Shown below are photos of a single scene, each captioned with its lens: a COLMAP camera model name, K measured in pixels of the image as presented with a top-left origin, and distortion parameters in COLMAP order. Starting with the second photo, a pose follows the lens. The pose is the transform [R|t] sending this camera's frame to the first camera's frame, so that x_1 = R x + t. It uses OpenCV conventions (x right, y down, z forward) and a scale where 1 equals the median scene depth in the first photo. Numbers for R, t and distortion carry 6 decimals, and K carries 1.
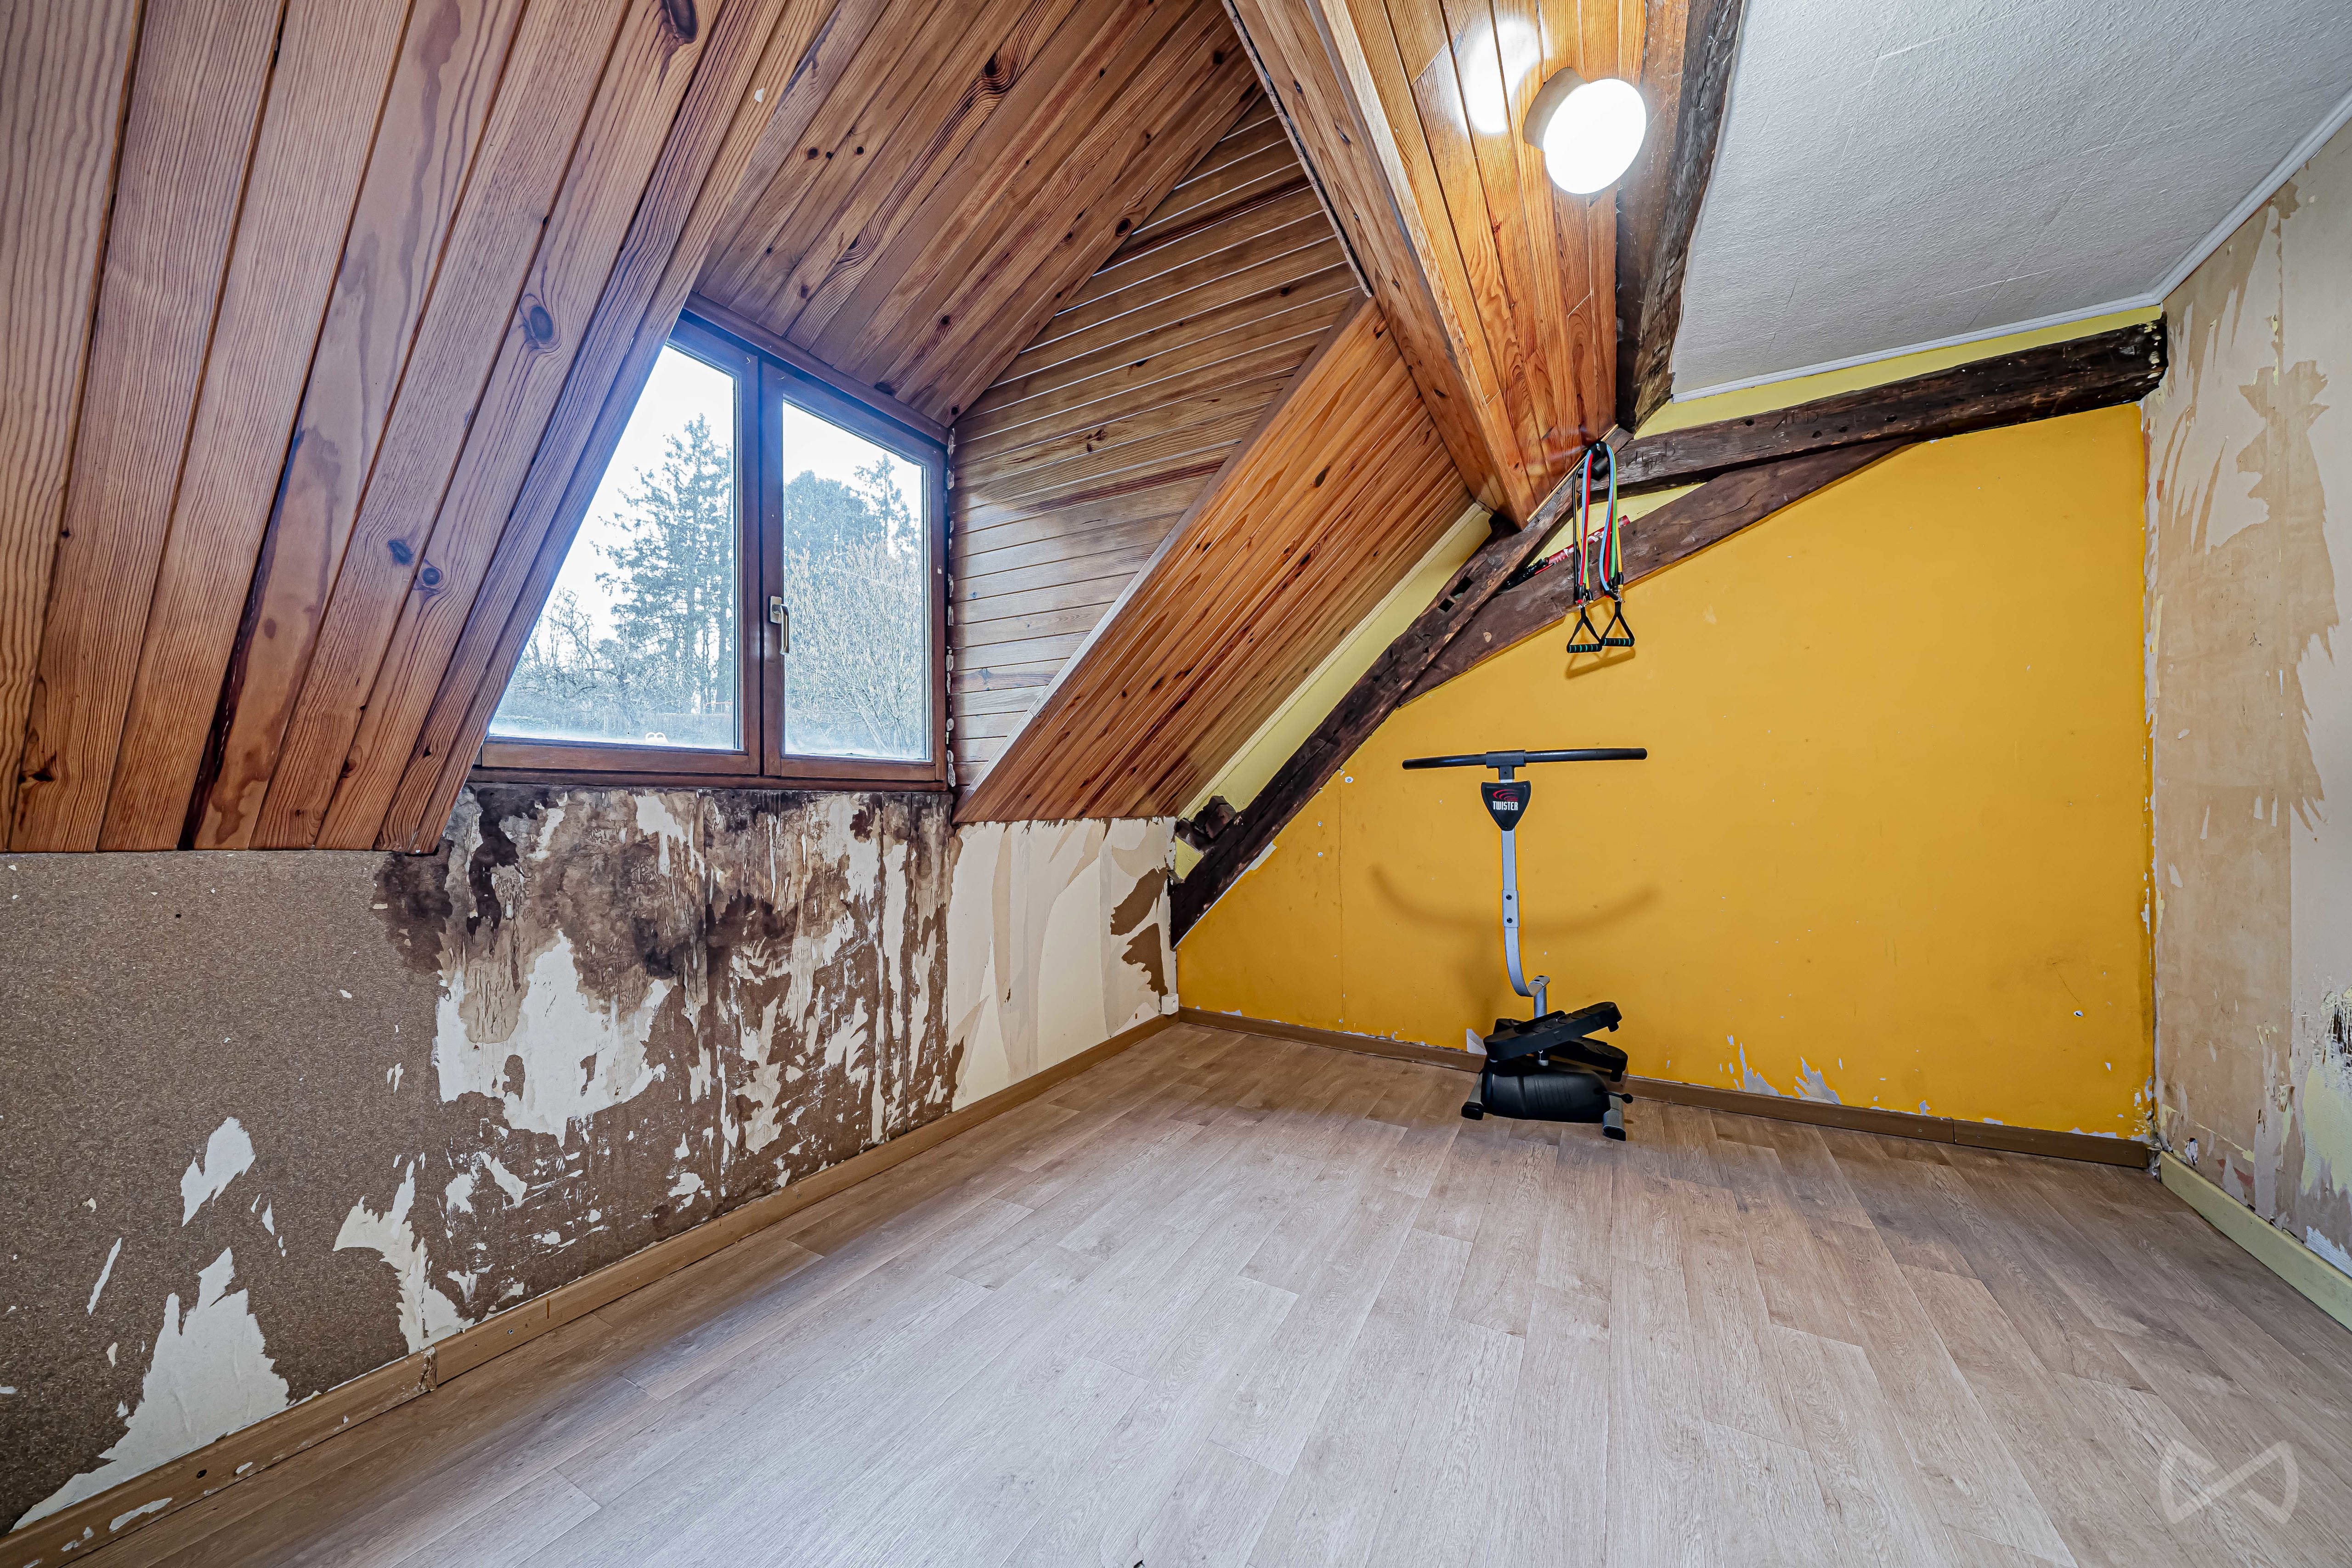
lens RADIAL K [[807.5, 0, 1167.9], [0, 807.5, 796.6], [0, 0, 1]] dist [0.000079, 0.000027]
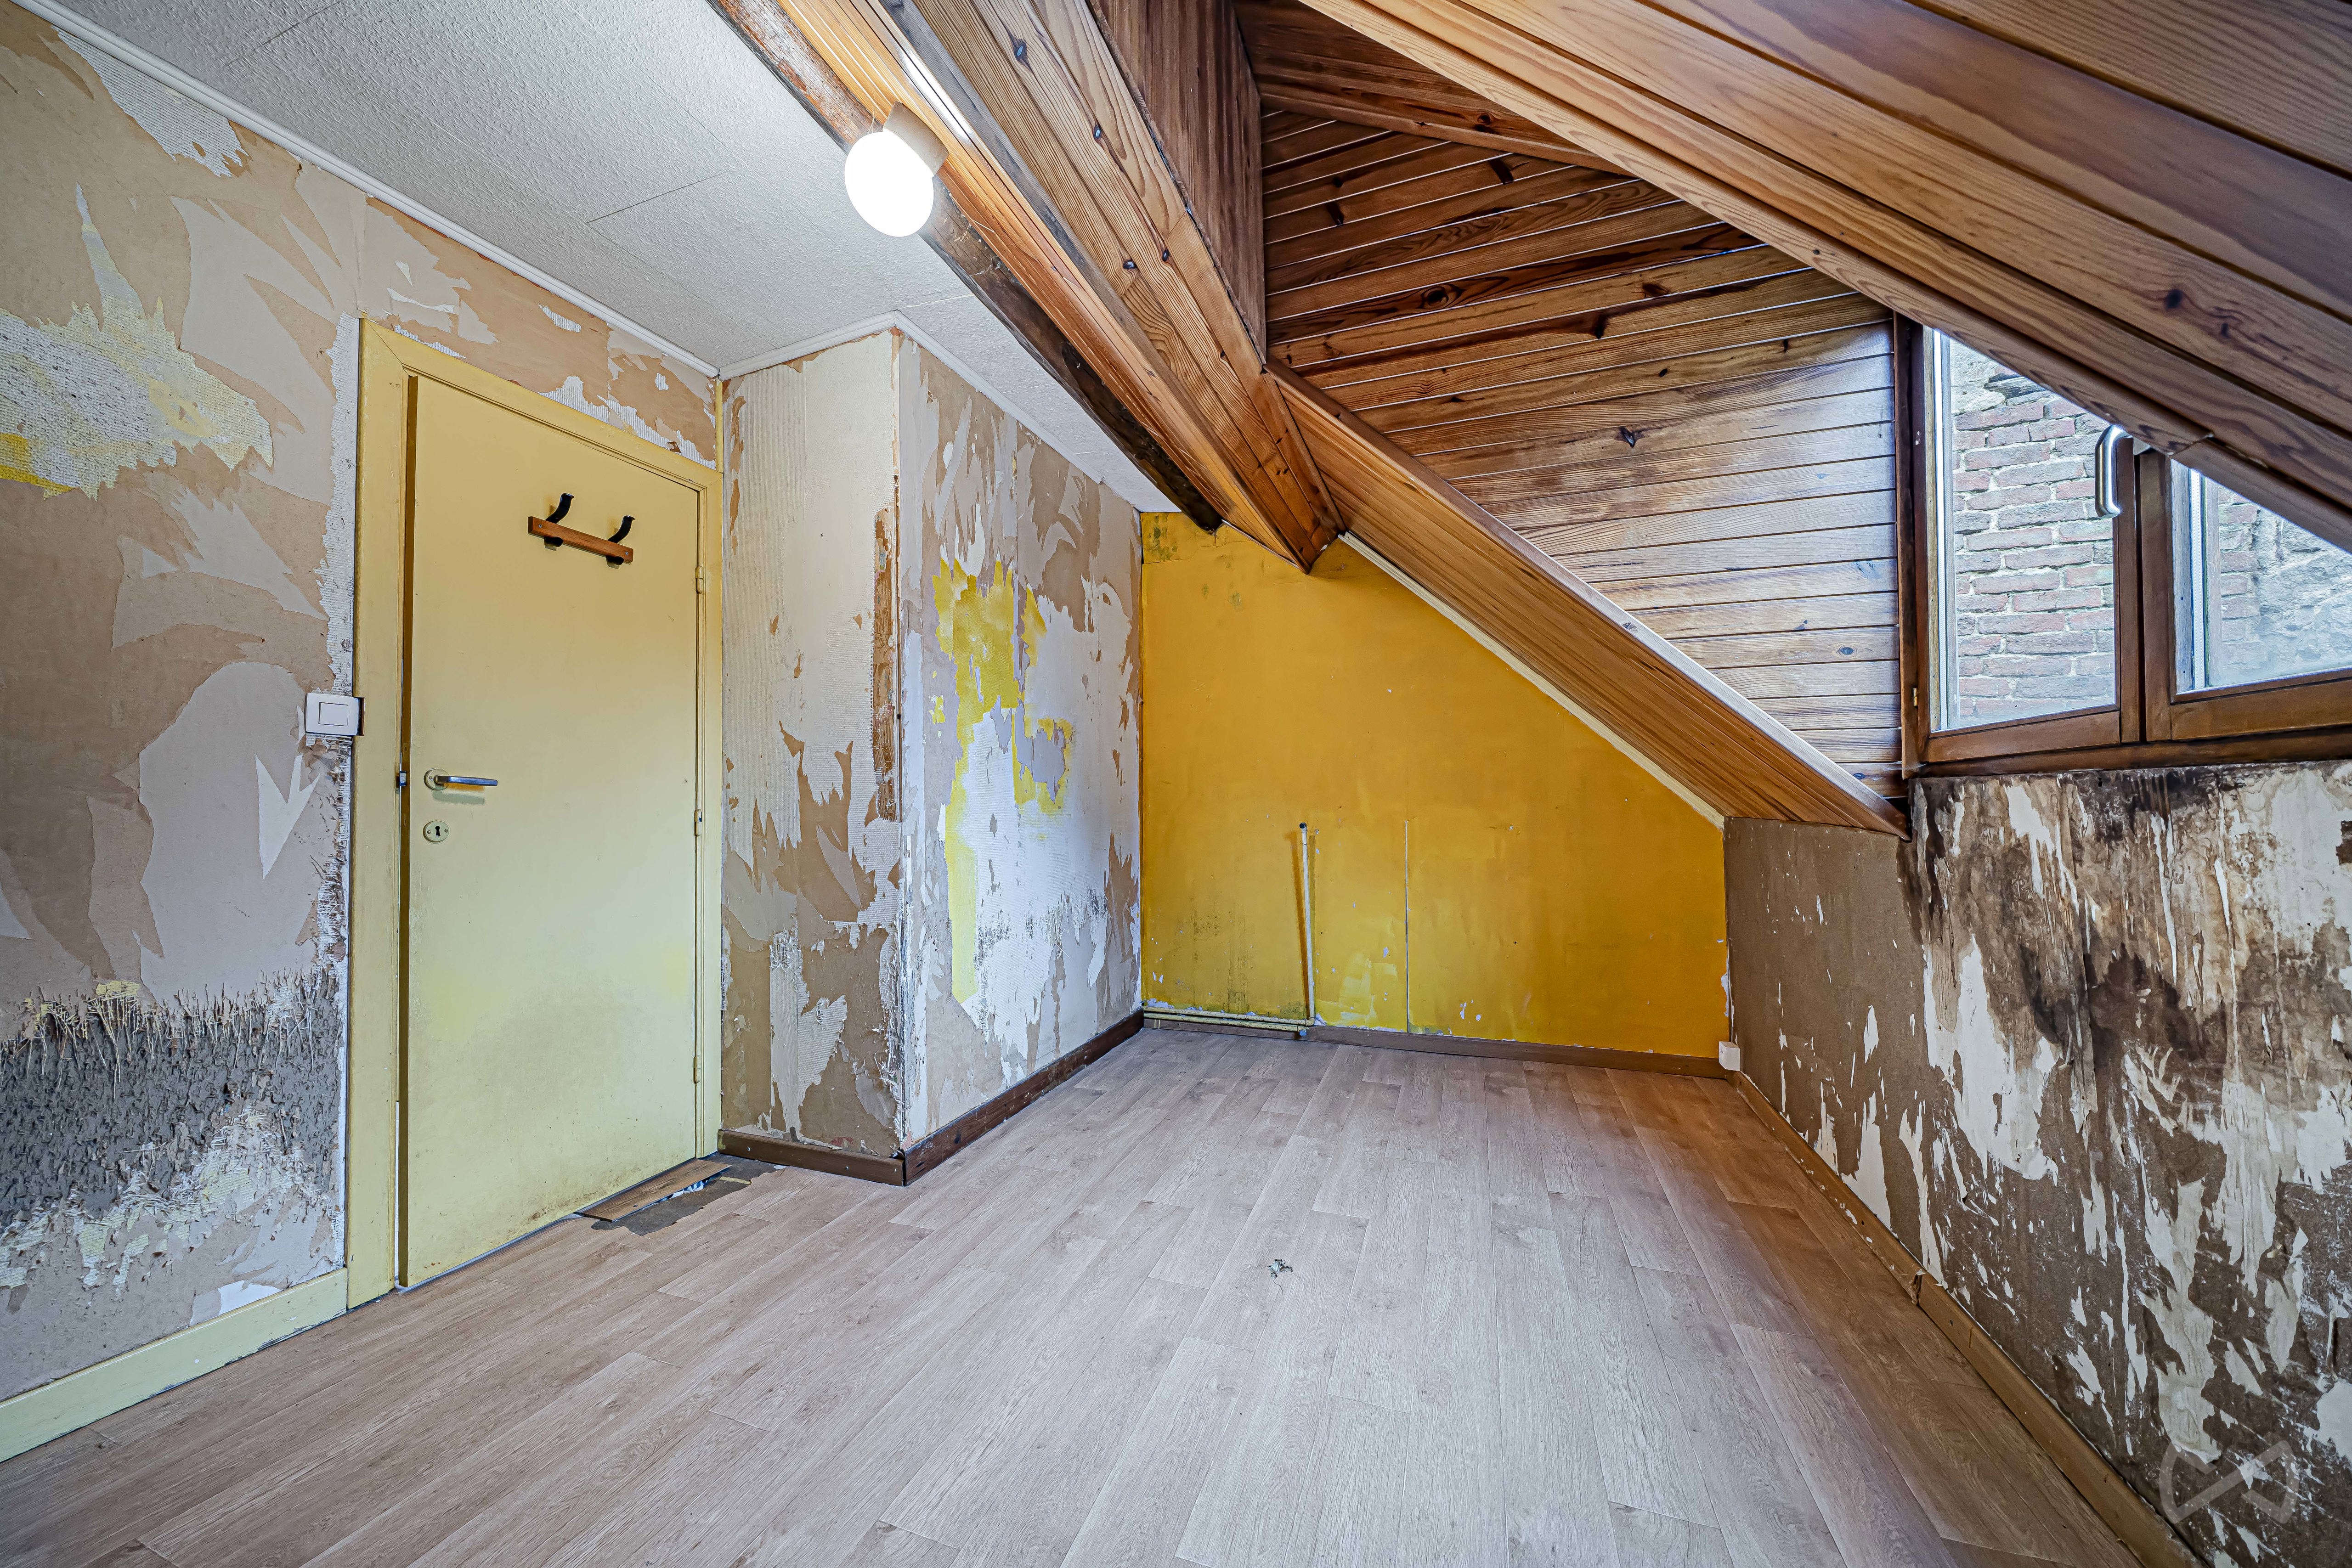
lens RADIAL K [[807.4, 0, 1175.0], [0, 807.4, 796.3], [0, 0, 1]] dist [0.000079, 0.000027]
pose [[-0.987806, 0.006186, -0.155567, 0.237461], [0.009505, 0.999743, -0.020597, 0.015294], [0.155399, -0.021825, -0.987611, 1.510755]]
